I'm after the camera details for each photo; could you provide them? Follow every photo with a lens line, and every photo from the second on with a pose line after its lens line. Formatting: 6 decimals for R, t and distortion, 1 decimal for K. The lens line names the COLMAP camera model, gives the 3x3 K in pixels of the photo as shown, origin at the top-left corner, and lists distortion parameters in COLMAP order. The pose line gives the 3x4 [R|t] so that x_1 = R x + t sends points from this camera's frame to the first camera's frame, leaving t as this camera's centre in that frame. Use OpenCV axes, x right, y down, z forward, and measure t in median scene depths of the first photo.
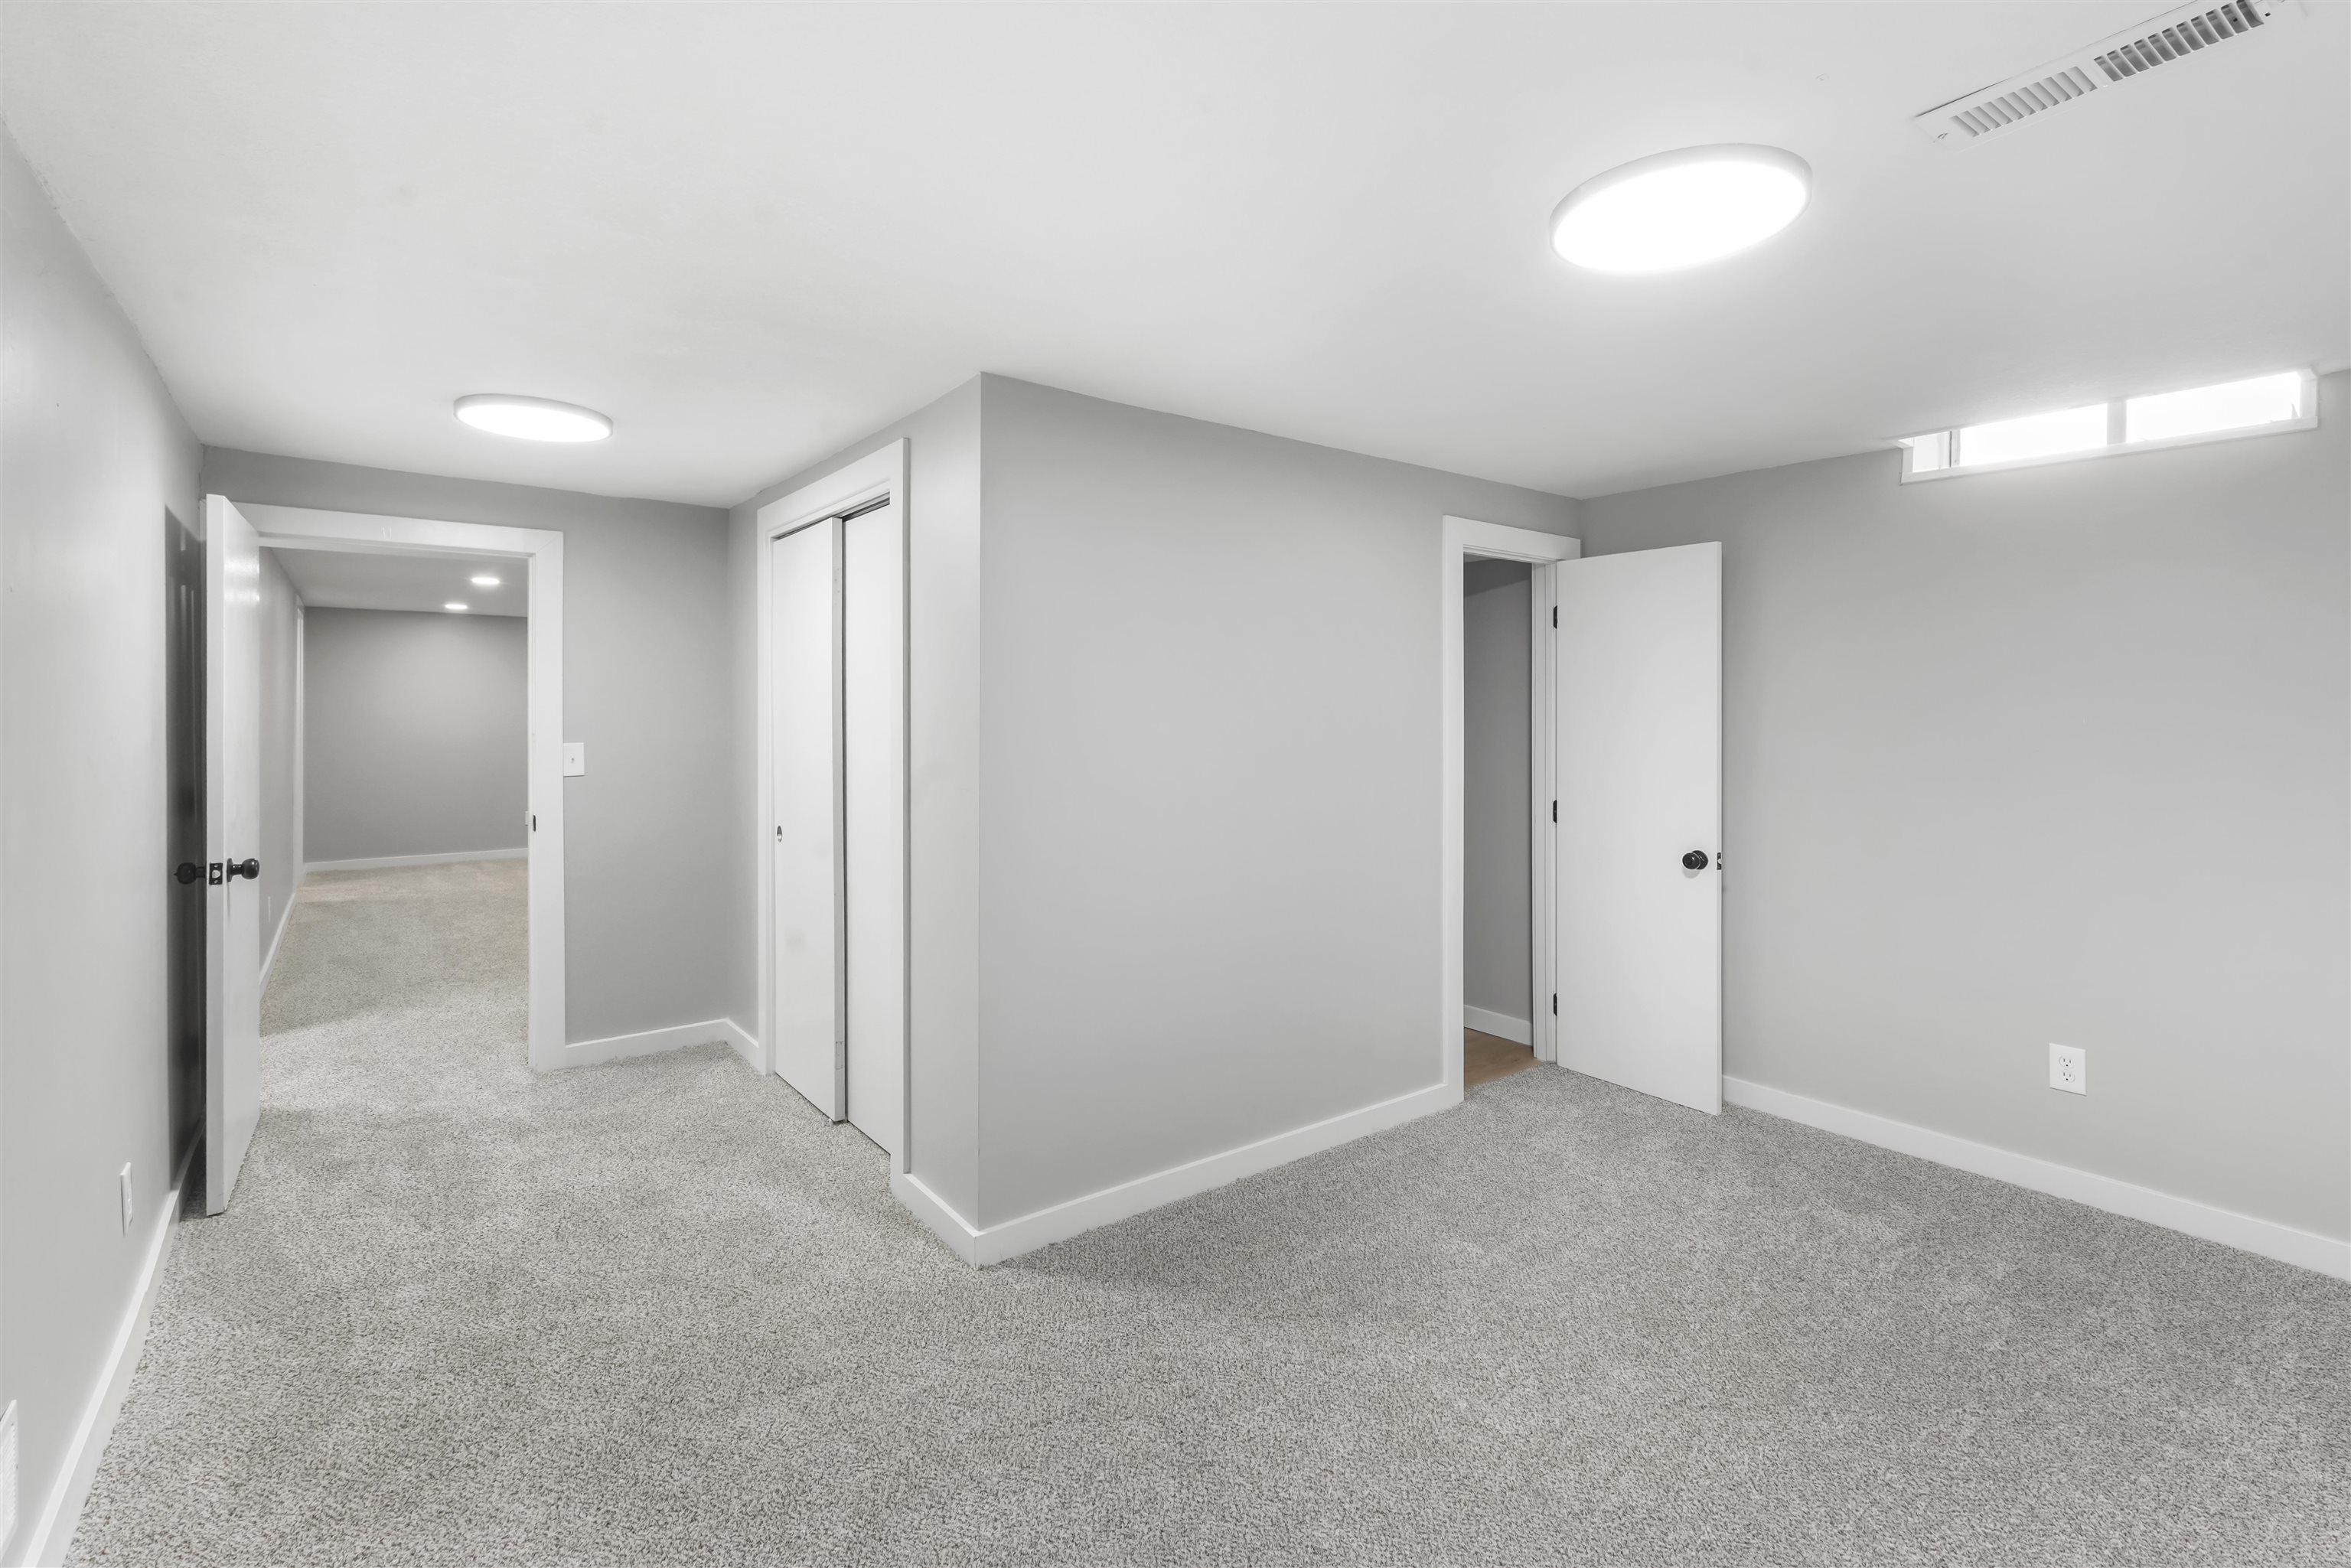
lens RADIAL K [[1077.3, 0, 1182.7], [0, 1077.3, 750.9], [0, 0, 1]] dist [-0.000295, 0.000212]
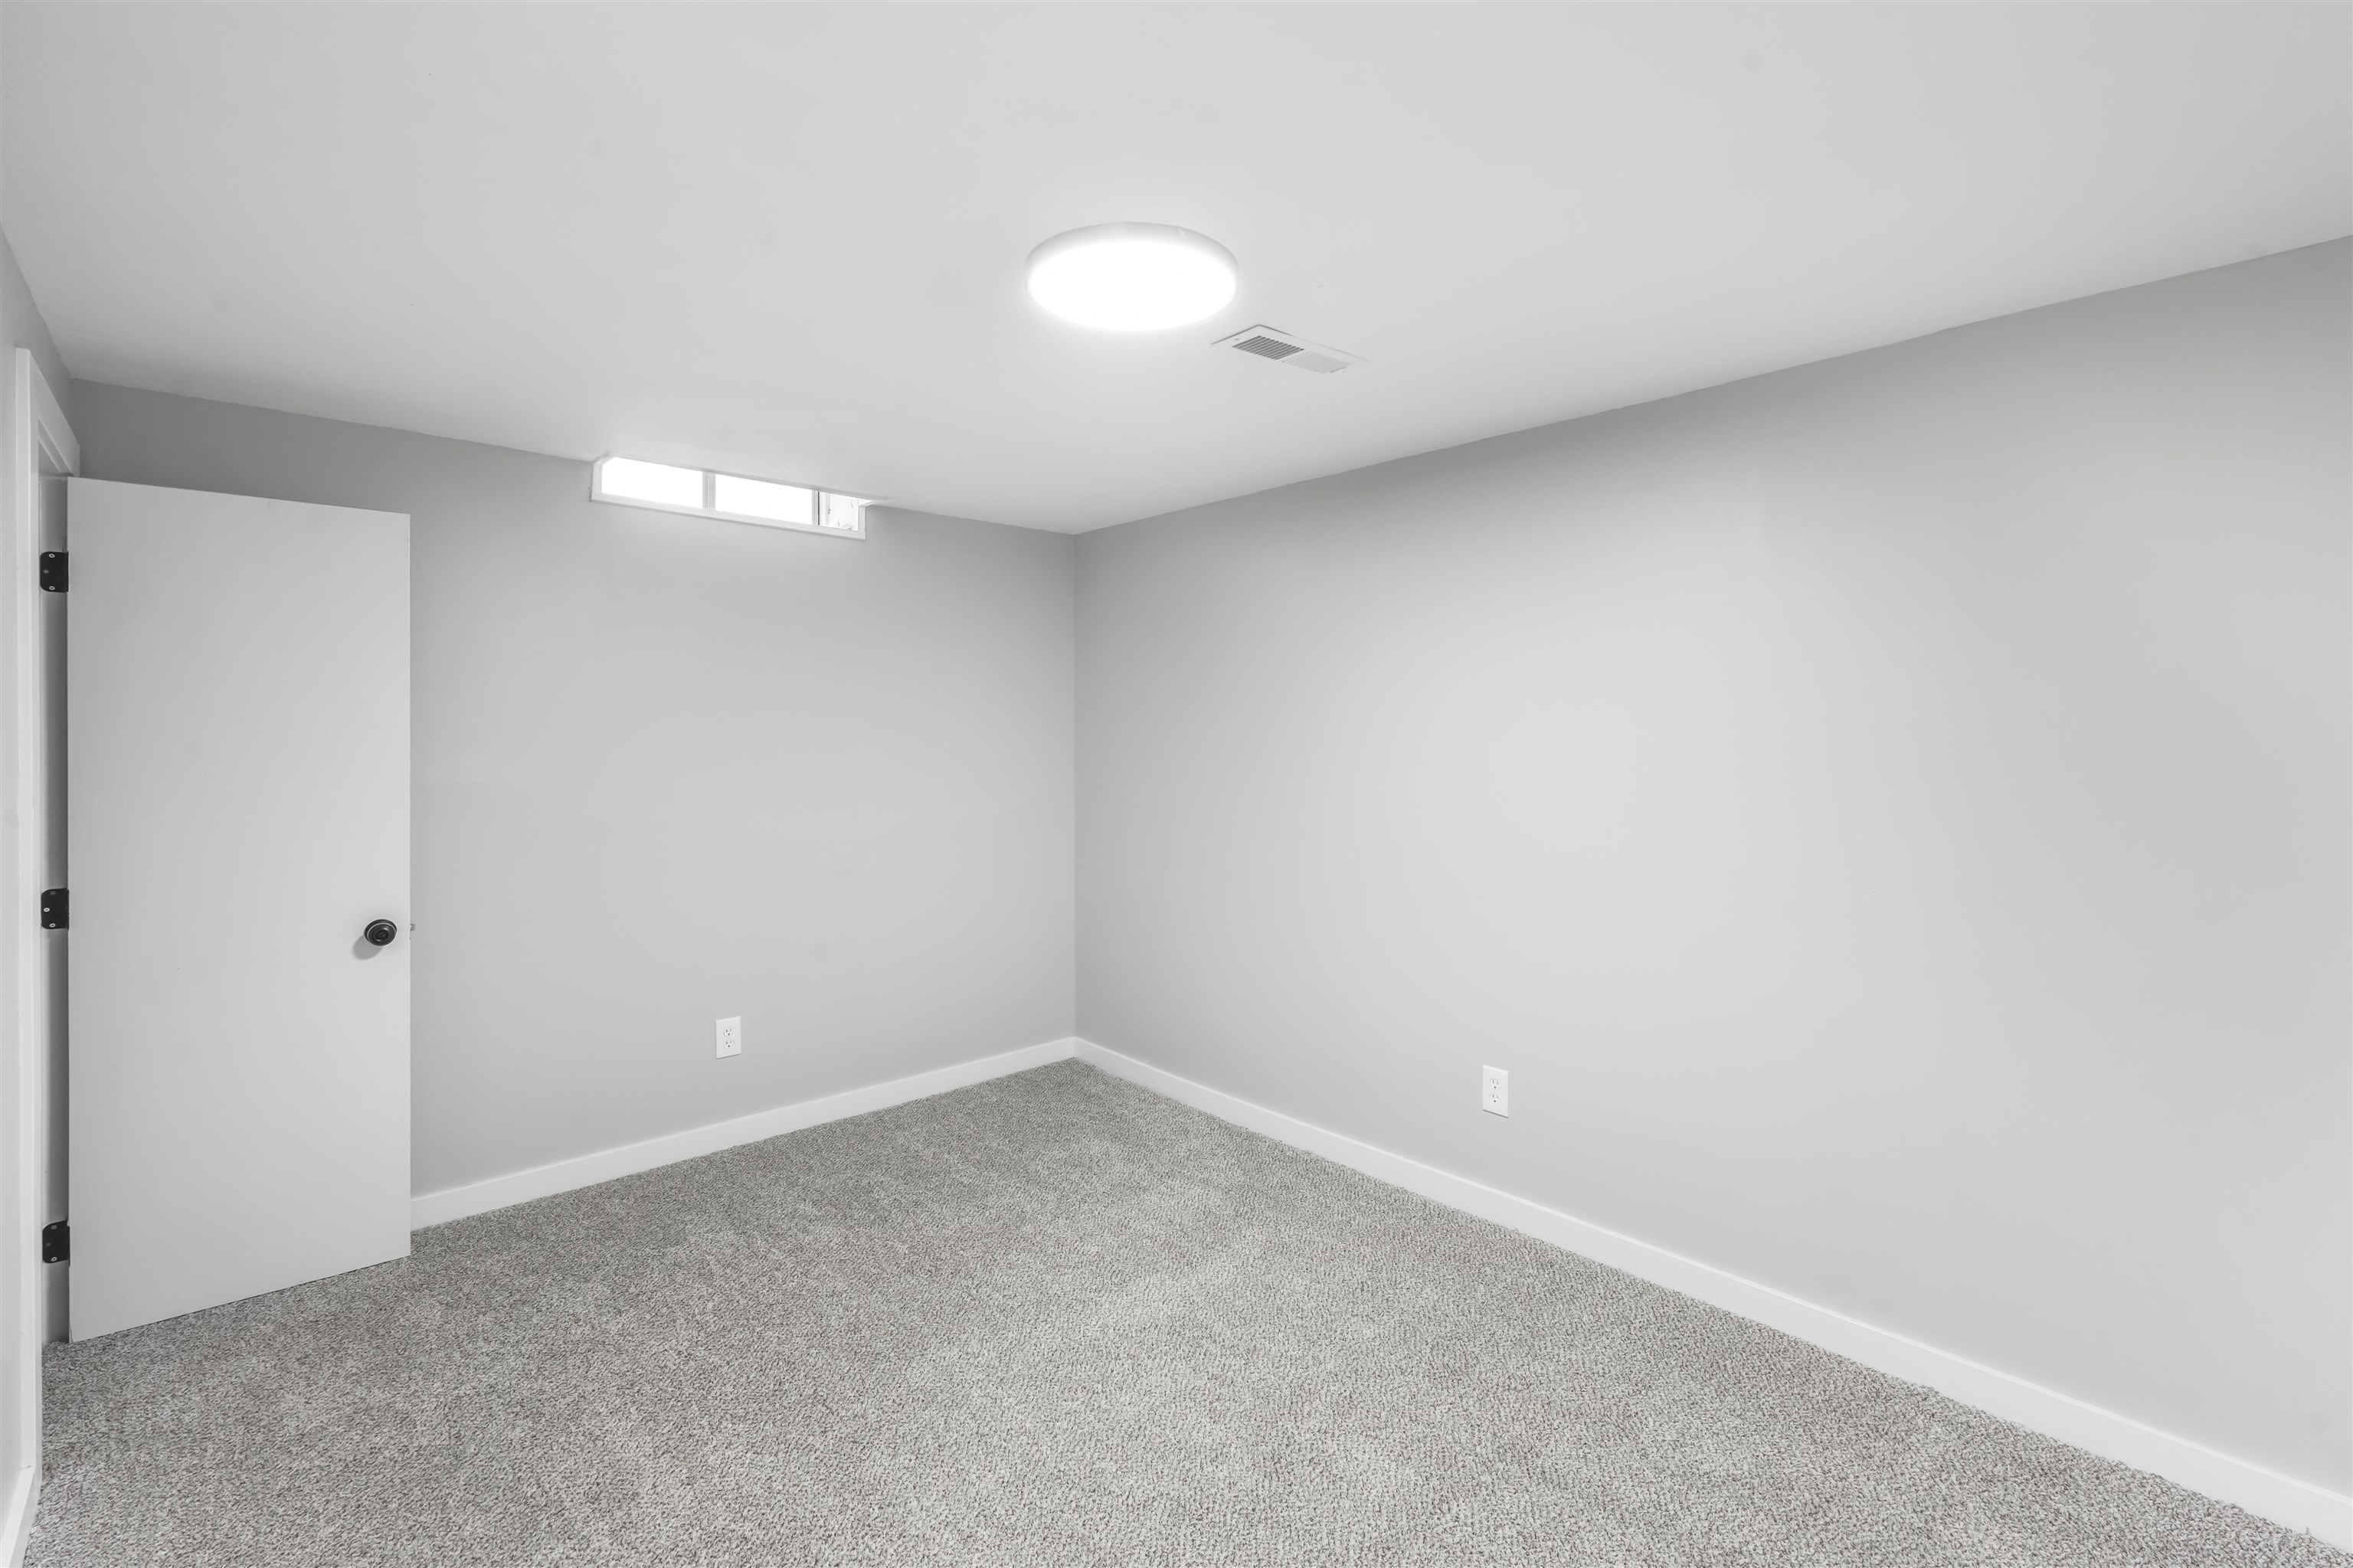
lens RADIAL K [[1078.3, 0, 1183.7], [0, 1078.3, 750.9], [0, 0, 1]] dist [-0.000295, 0.000212]
pose [[-0.108626, -0.023217, 0.993812, -0.382900], [0.033173, 0.999086, 0.026966, -0.030643], [-0.993529, 0.035897, -0.107757, 0.609216]]
